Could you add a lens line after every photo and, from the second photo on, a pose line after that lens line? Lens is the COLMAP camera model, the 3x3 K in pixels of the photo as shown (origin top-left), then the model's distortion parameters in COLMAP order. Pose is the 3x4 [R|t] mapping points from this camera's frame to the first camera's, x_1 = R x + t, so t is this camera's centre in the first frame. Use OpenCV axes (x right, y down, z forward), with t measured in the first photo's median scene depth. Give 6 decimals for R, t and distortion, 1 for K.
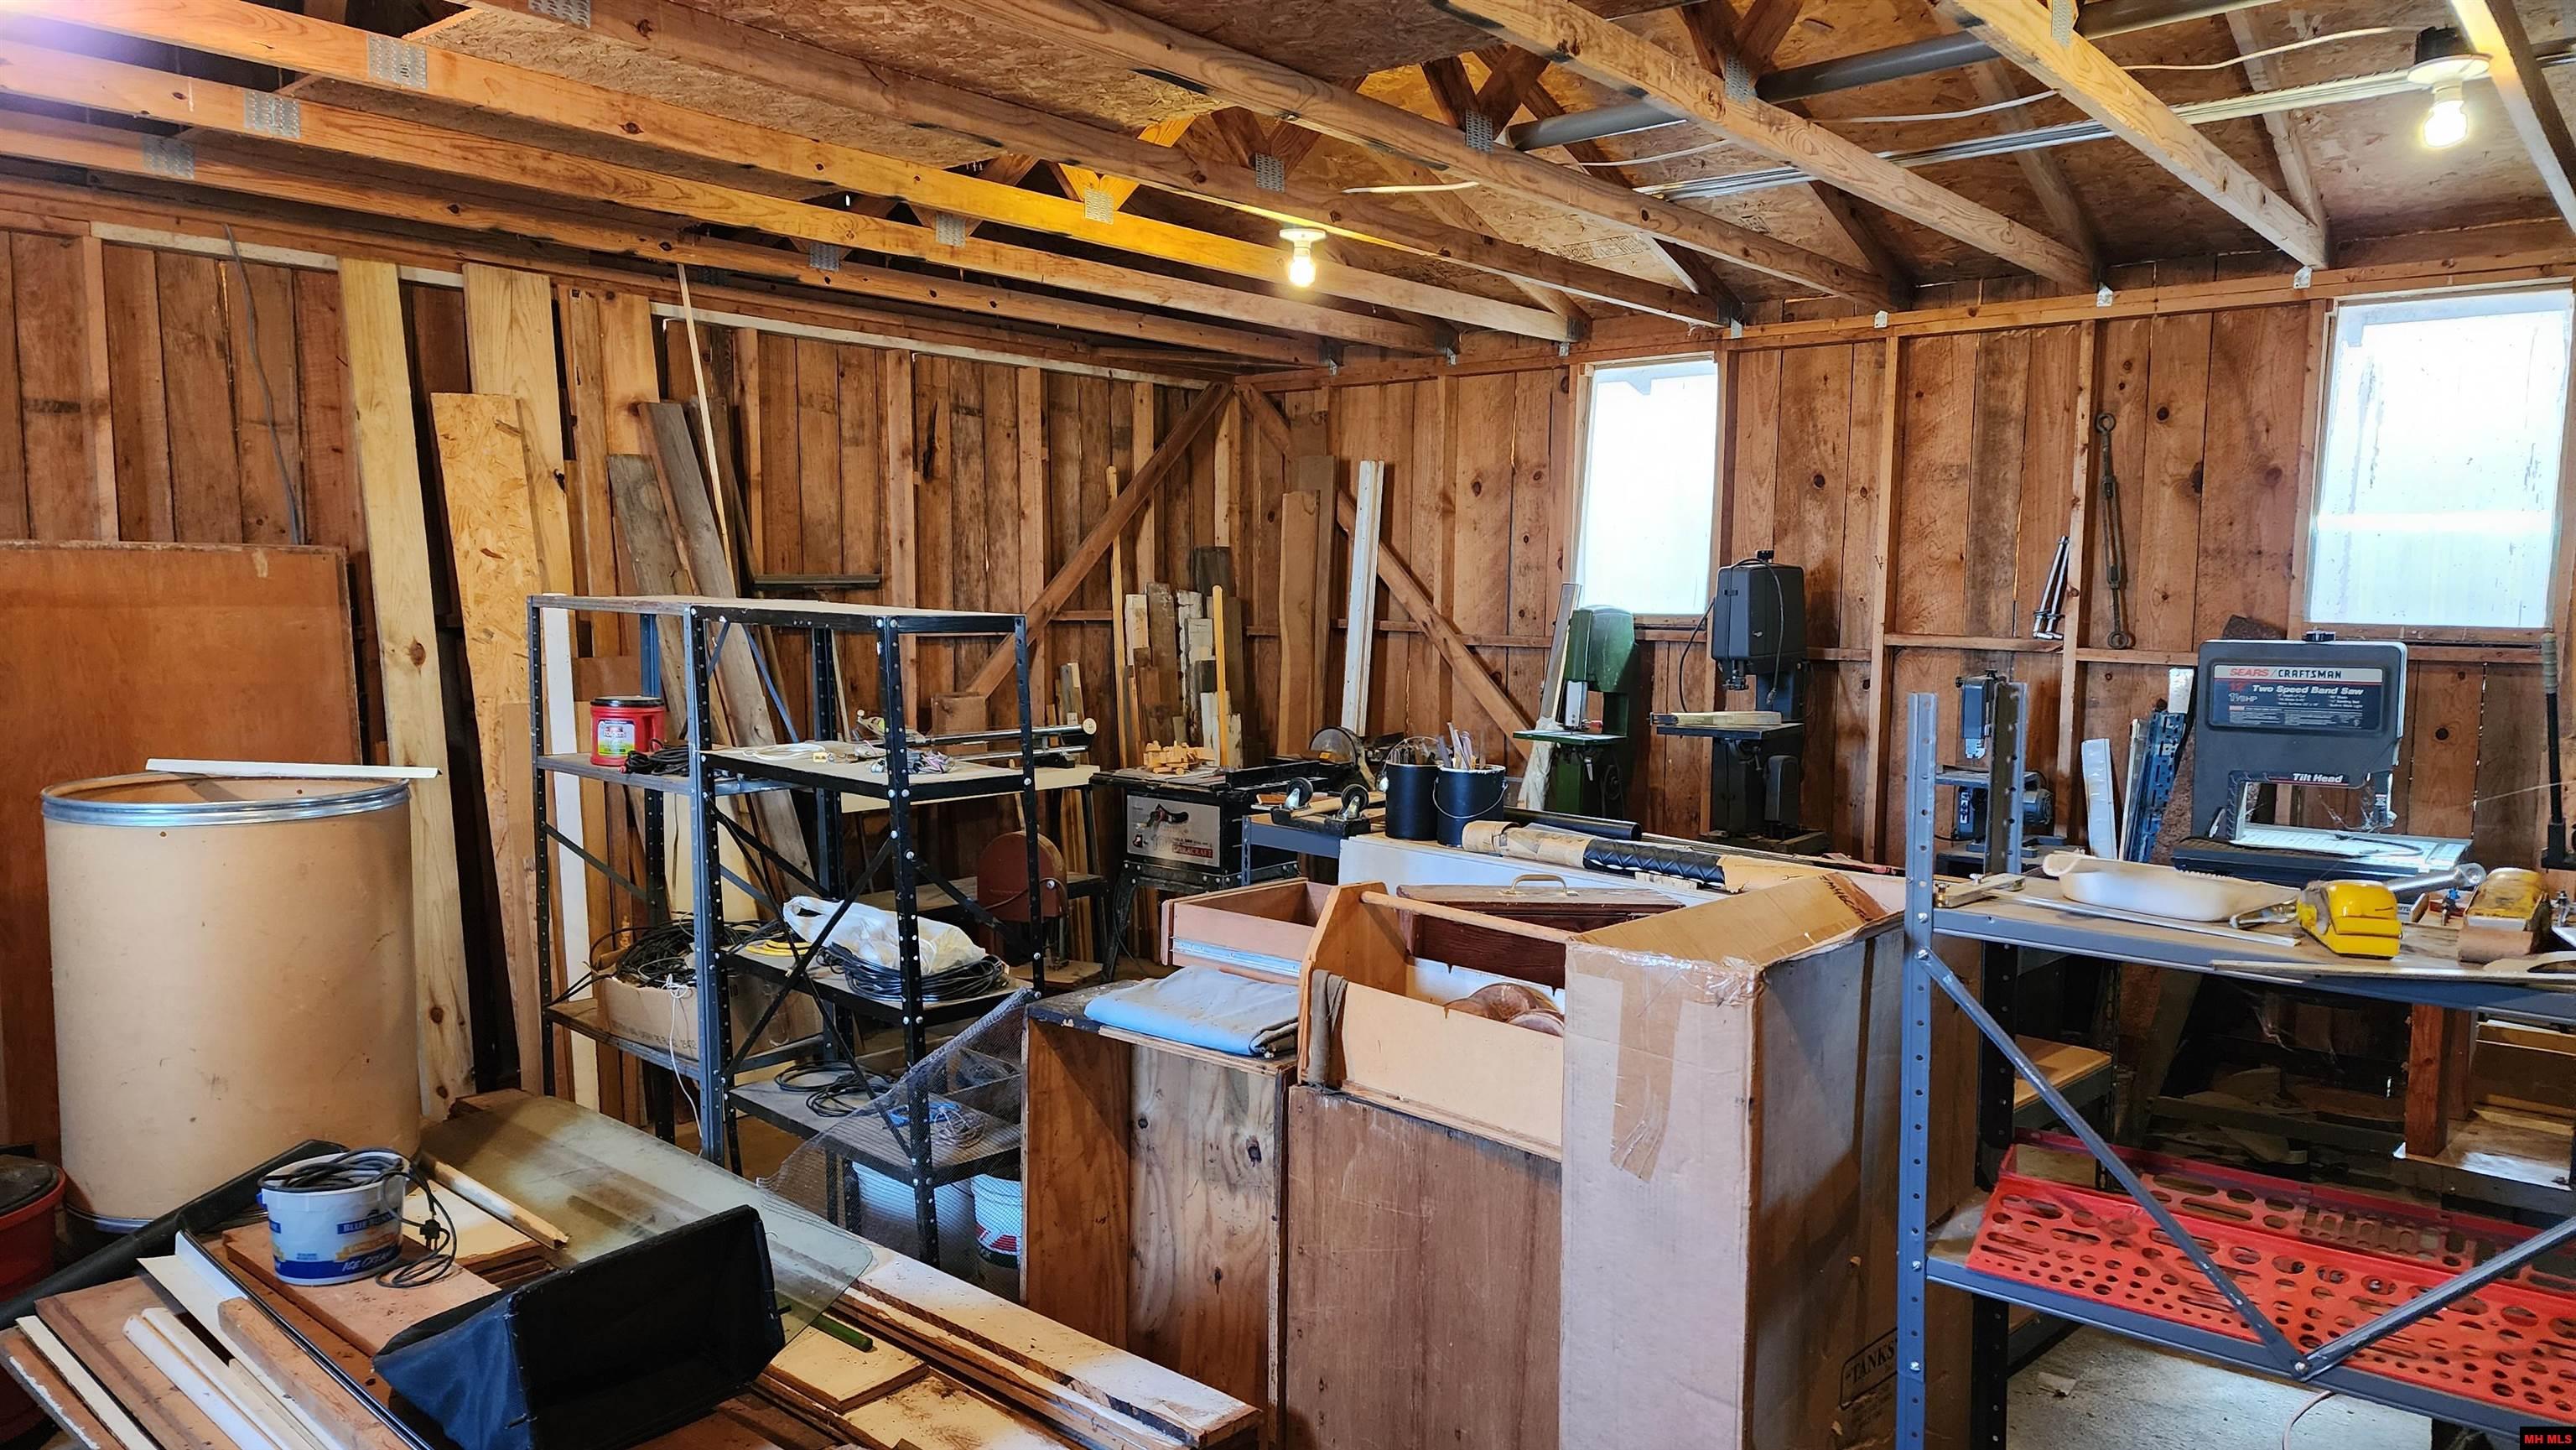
lens RADIAL K [[1728.2, 0, 1288.0], [0, 1728.2, 725.0], [0, 0, 1]] dist [0.093198, -0.073714]
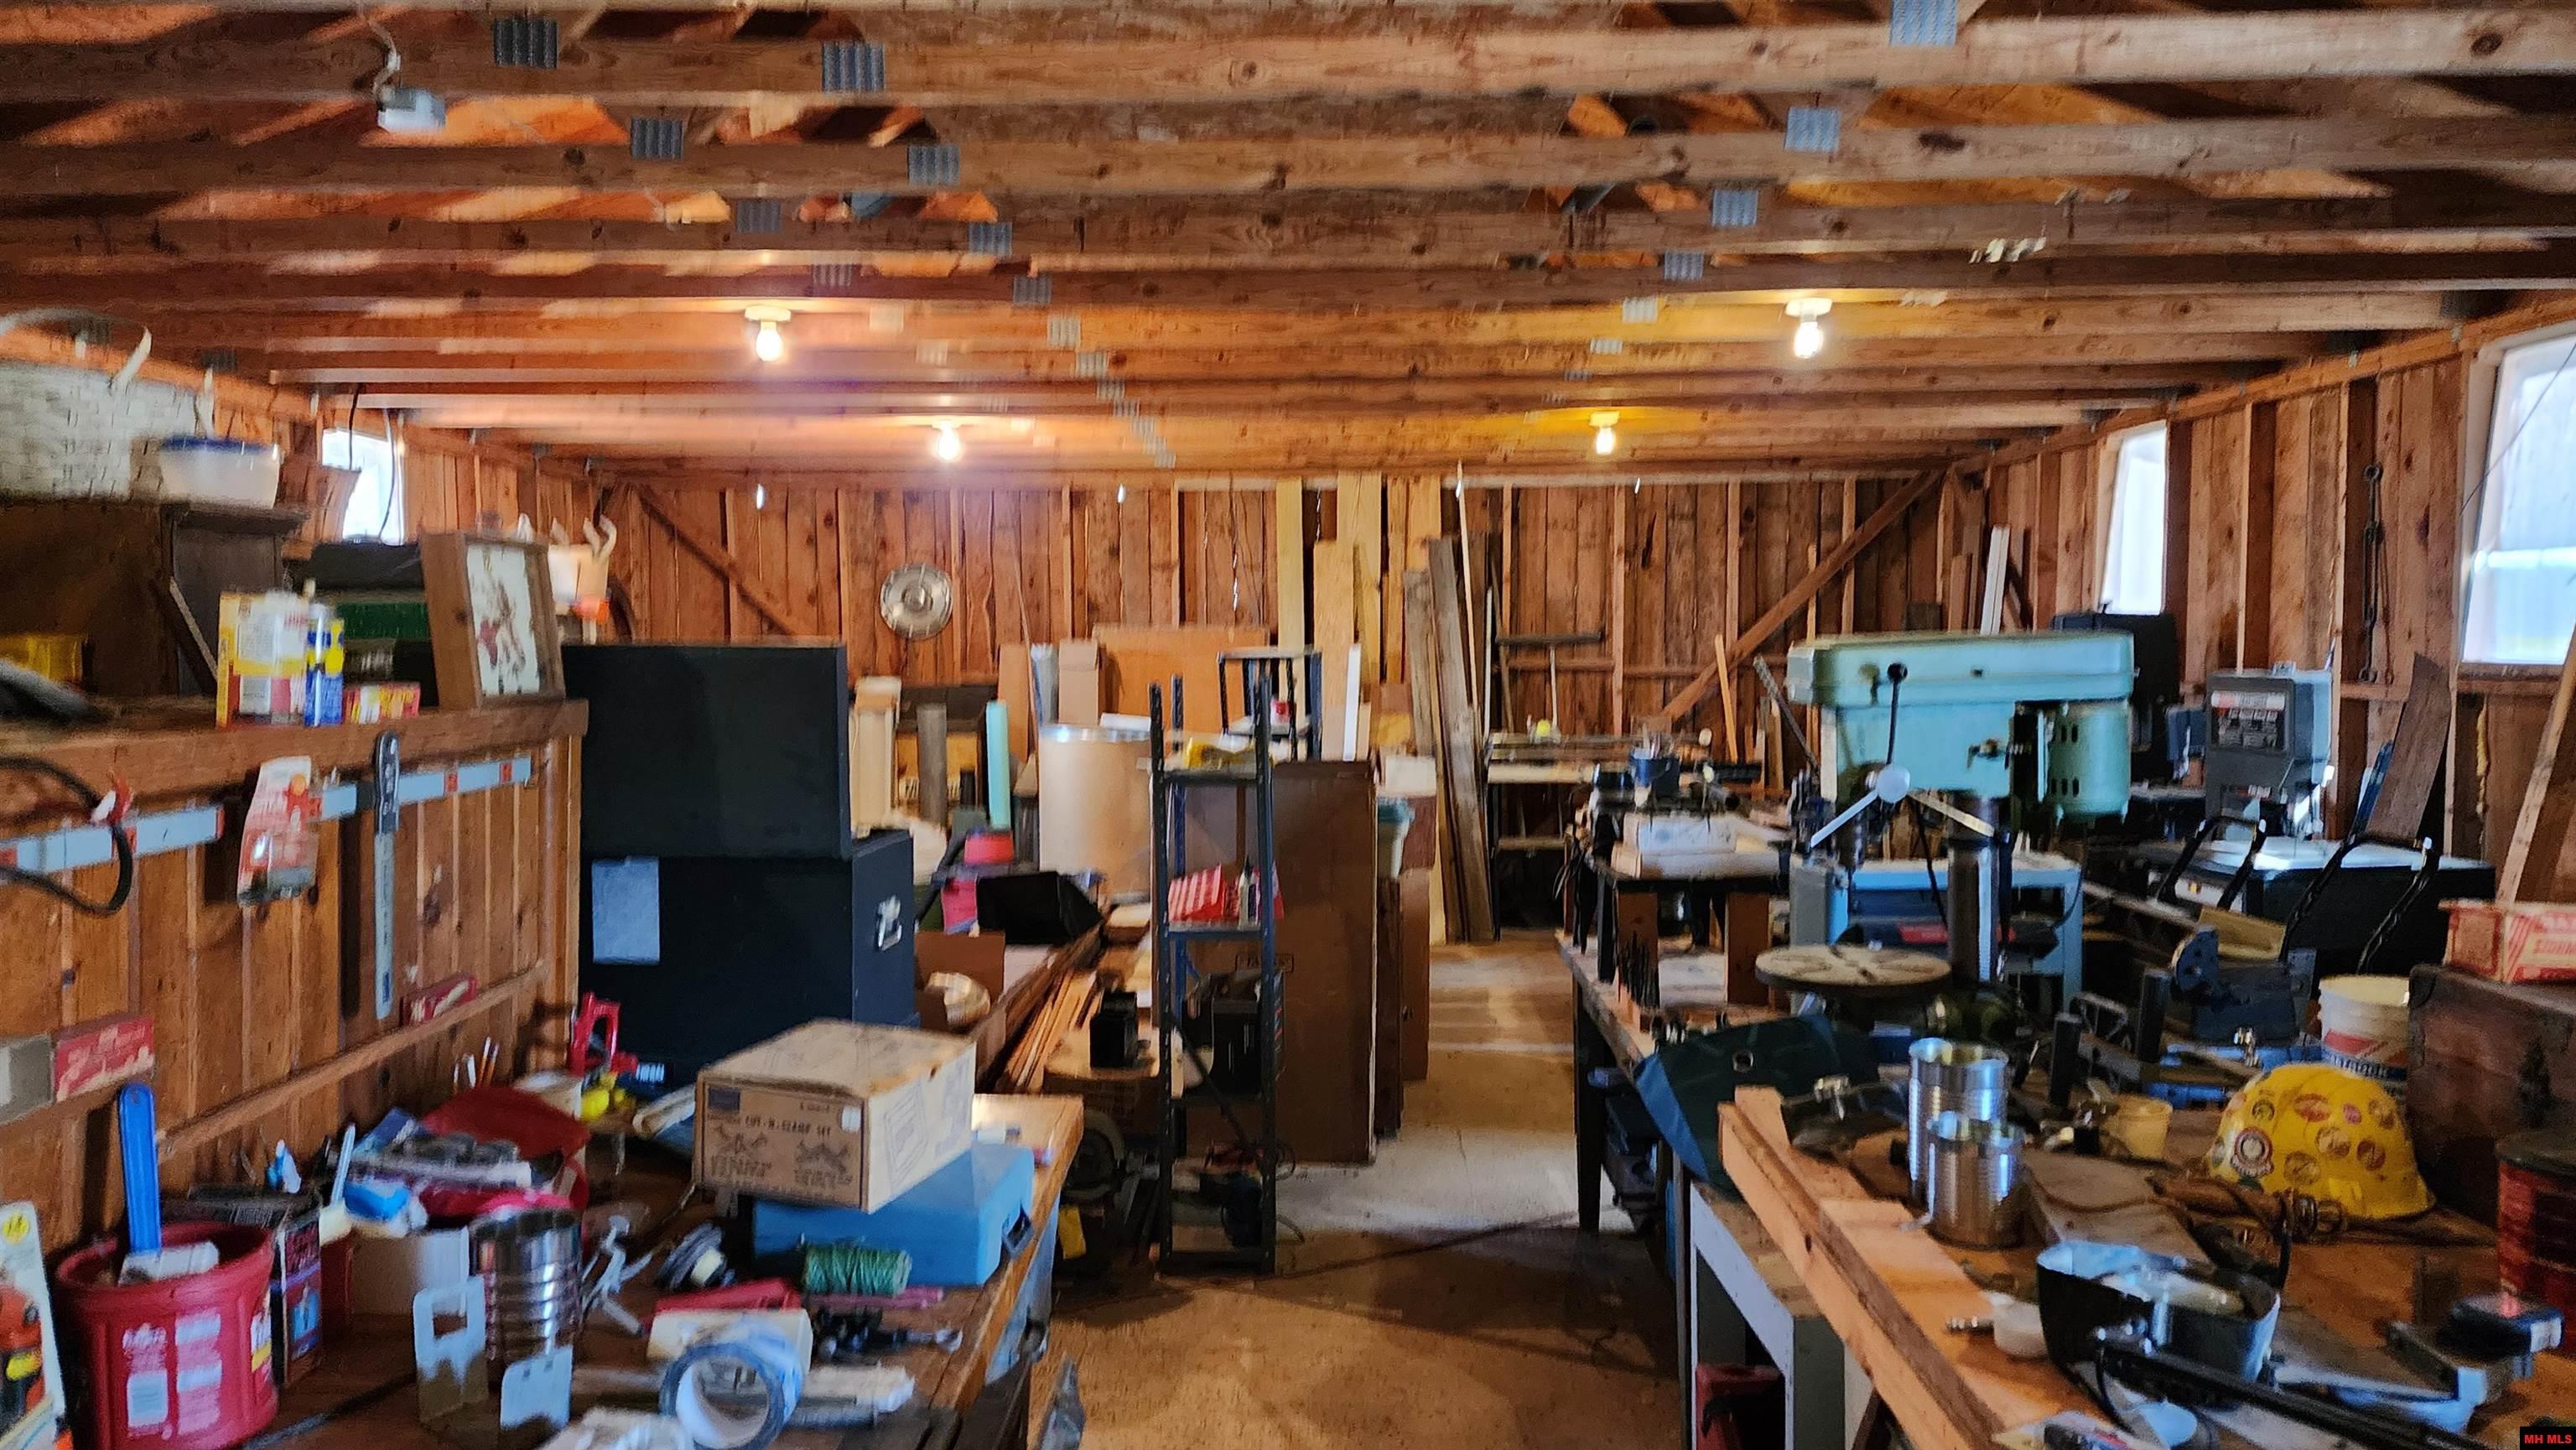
lens RADIAL K [[1728.2, 0, 1288.0], [0, 1728.2, 725.0], [0, 0, 1]] dist [0.093198, -0.073714]
pose [[0.631991, 0.023710, -0.774613, 0.767924], [-0.047664, 0.998829, -0.008316, 0.018909], [0.773508, 0.042177, 0.632381, -0.159256]]
